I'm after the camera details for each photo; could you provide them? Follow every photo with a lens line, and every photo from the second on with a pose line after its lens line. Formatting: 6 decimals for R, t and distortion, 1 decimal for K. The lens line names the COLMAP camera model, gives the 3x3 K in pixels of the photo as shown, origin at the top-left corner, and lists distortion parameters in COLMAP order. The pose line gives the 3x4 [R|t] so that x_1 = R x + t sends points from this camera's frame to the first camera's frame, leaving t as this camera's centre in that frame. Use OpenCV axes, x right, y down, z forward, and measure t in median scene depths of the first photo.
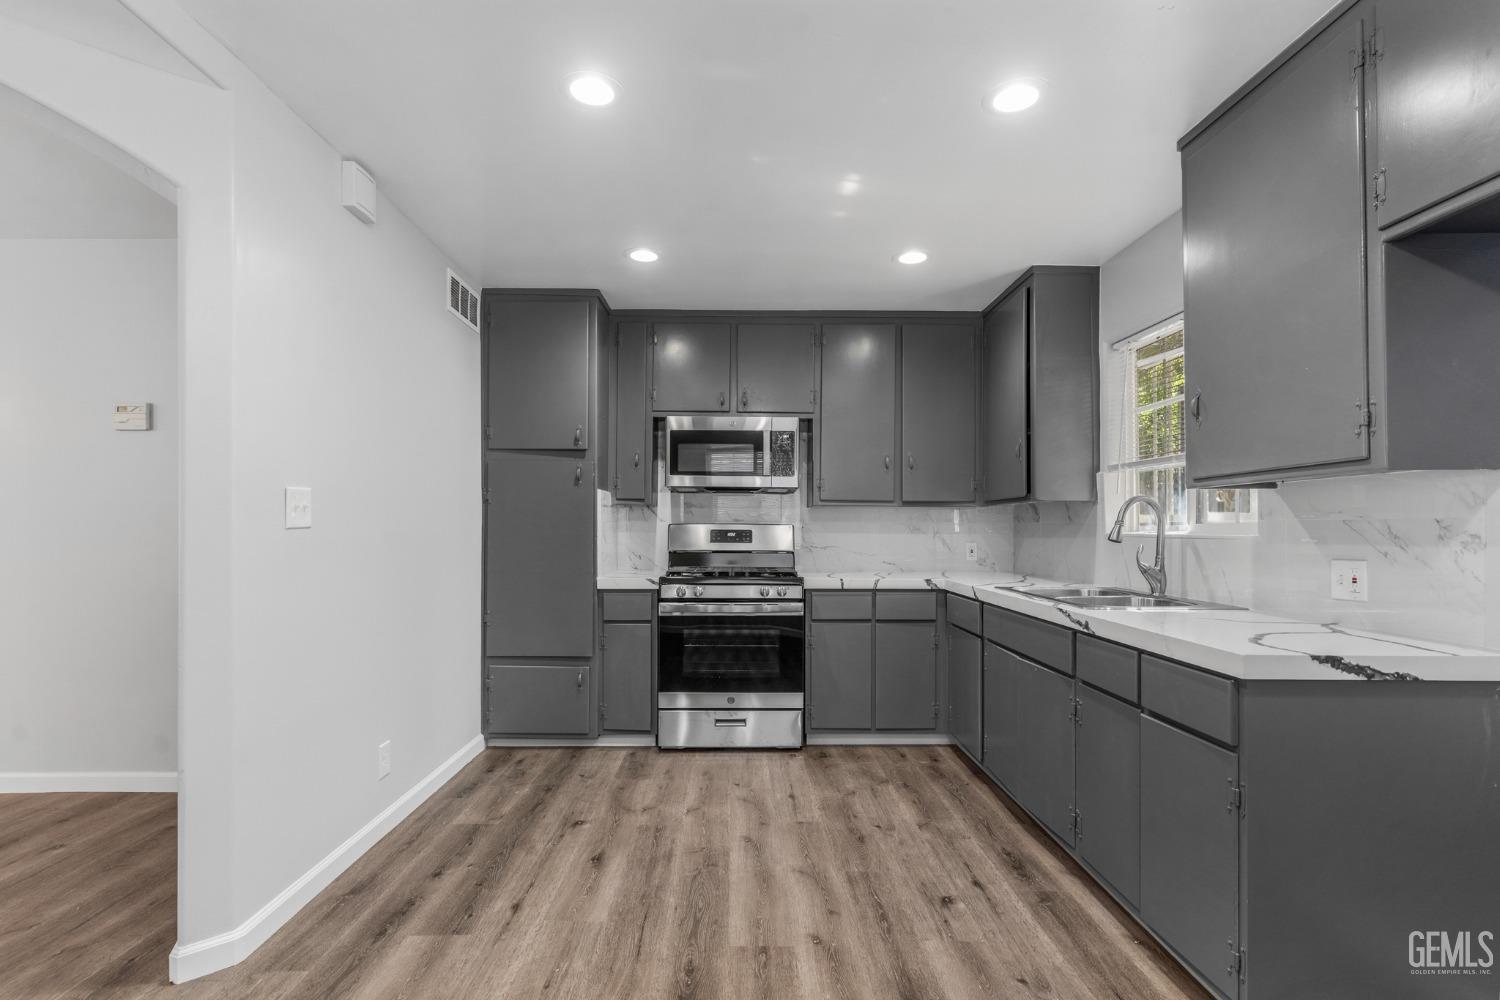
lens RADIAL K [[718.0, 0, 739.8], [0, 718.0, 526.8], [0, 0, 1]] dist [0.001833, -0.001072]
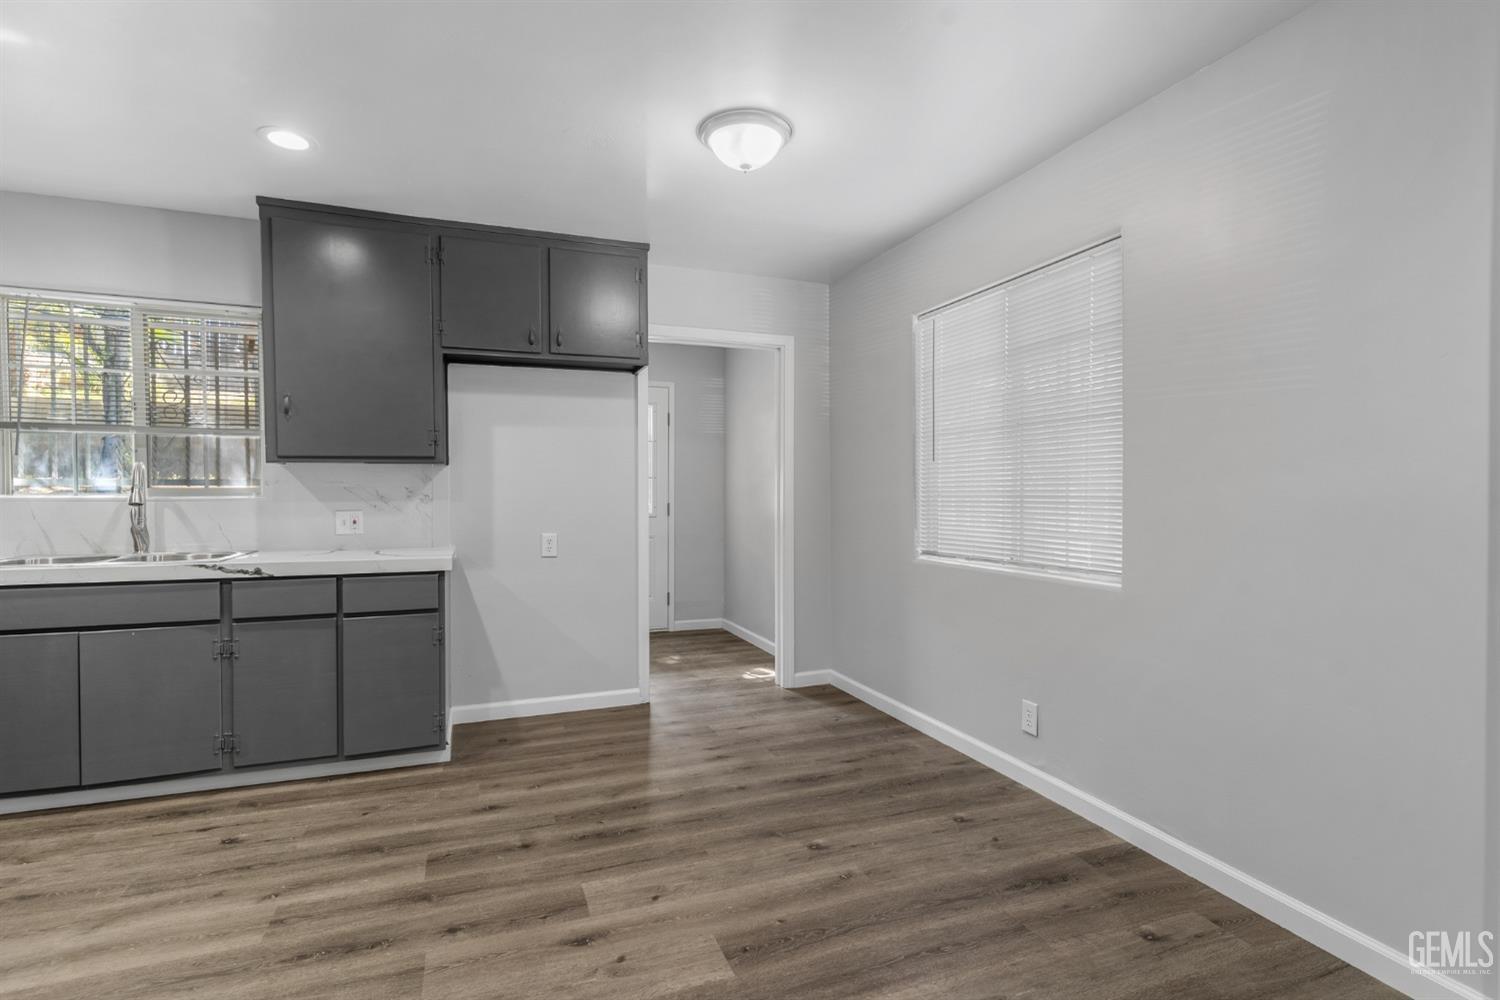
lens RADIAL K [[718.0, 0, 750.7], [0, 718.0, 505.7], [0, 0, 1]] dist [0.001833, -0.001072]
pose [[-0.356291, -0.020918, 0.934141, -0.772907], [-0.003933, 0.999774, 0.020888, -0.003438], [-0.934367, 0.003769, -0.356293, 0.518322]]
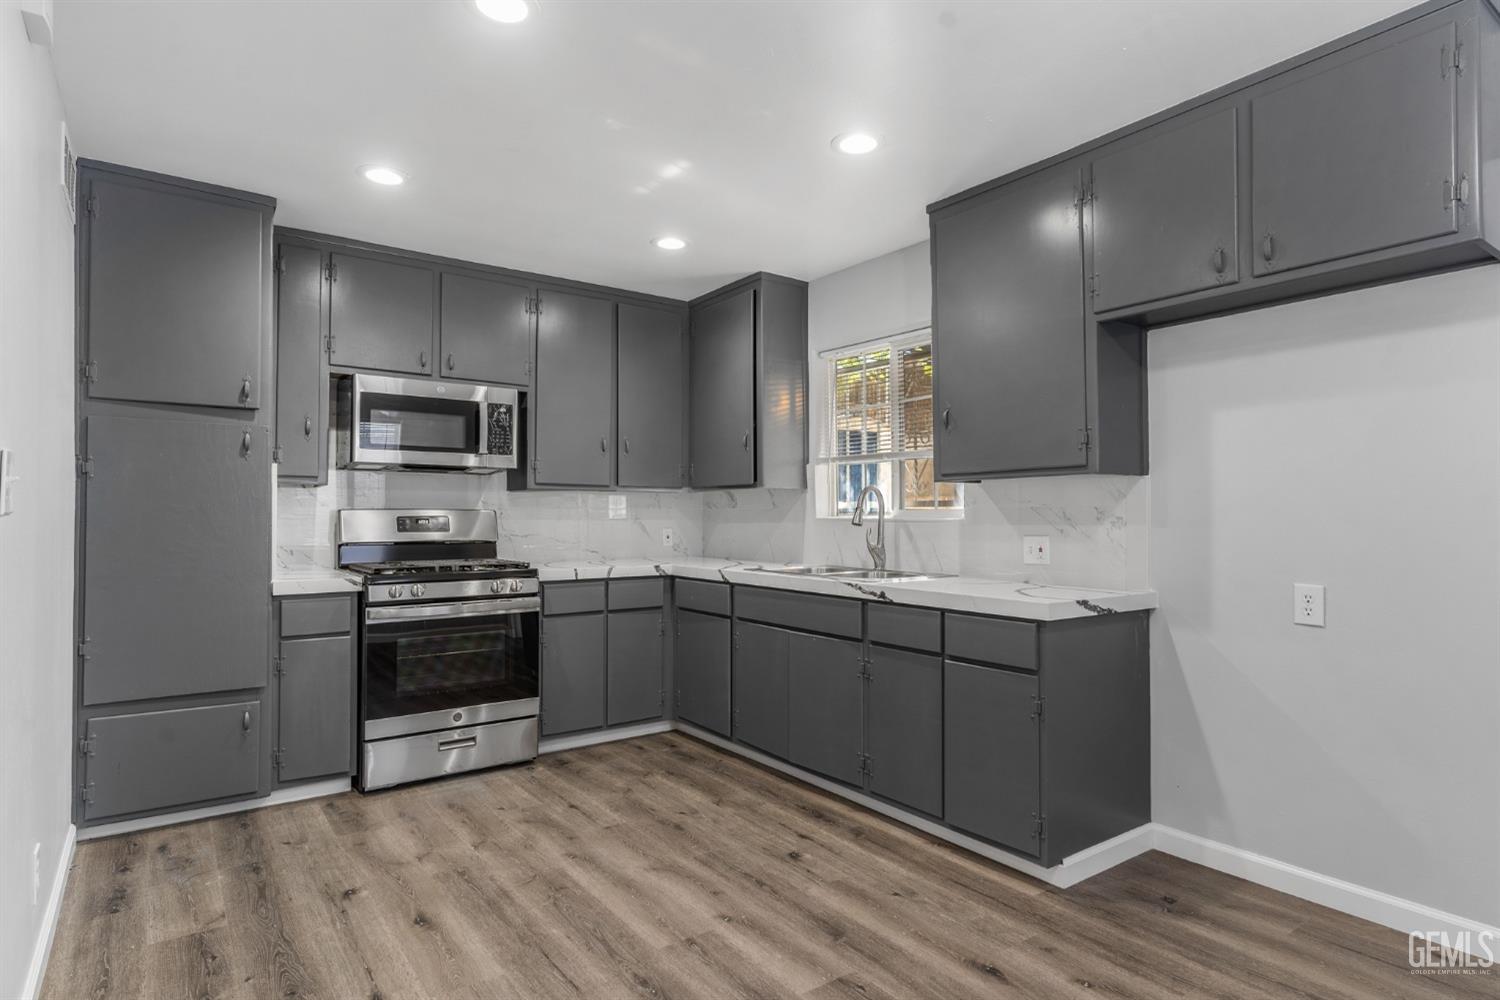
lens RADIAL K [[805.7, 0, 740.4], [0, 805.7, 504.2], [0, 0, 1]] dist [-0.000944, 0.002164]
pose [[0.813565, 0.005857, 0.581444, -0.388528], [0.000586, 0.999940, -0.010893, 0.001111], [-0.581474, 0.009203, 0.813513, 0.039131]]
